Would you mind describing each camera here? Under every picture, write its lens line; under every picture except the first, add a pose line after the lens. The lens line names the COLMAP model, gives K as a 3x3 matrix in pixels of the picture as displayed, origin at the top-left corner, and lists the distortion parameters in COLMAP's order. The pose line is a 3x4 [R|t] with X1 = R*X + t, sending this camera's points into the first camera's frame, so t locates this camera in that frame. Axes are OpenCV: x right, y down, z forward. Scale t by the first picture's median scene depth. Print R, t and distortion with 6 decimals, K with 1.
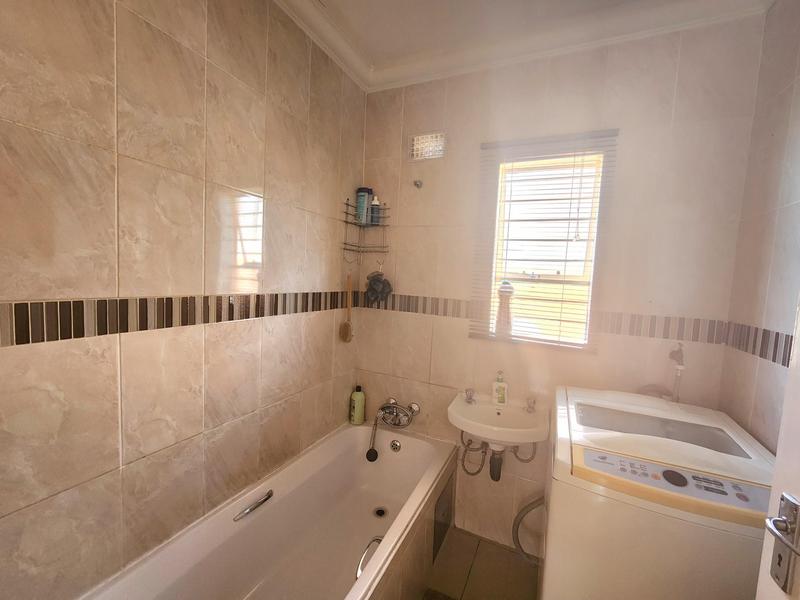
lens RADIAL K [[333.1, 0, 404.4], [0, 333.1, 299.4], [0, 0, 1]] dist [-0.003731, 0.001875]
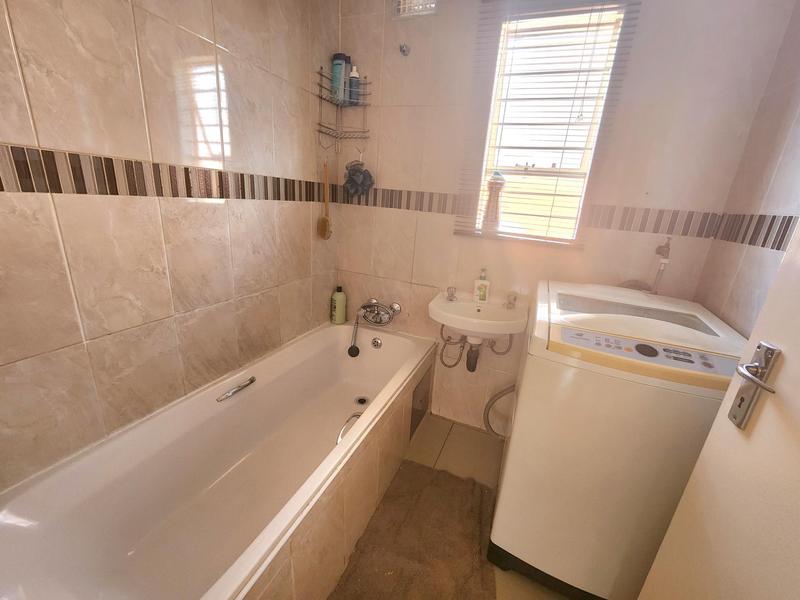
lens RADIAL K [[333.1, 0, 403.5], [0, 333.1, 298.4], [0, 0, 1]] dist [-0.003731, 0.001875]
pose [[0.998926, 0.012287, 0.044683, 0.011376], [-0.022131, 0.973640, 0.227012, 0.096886], [-0.040716, -0.227757, 0.972866, 0.042028]]
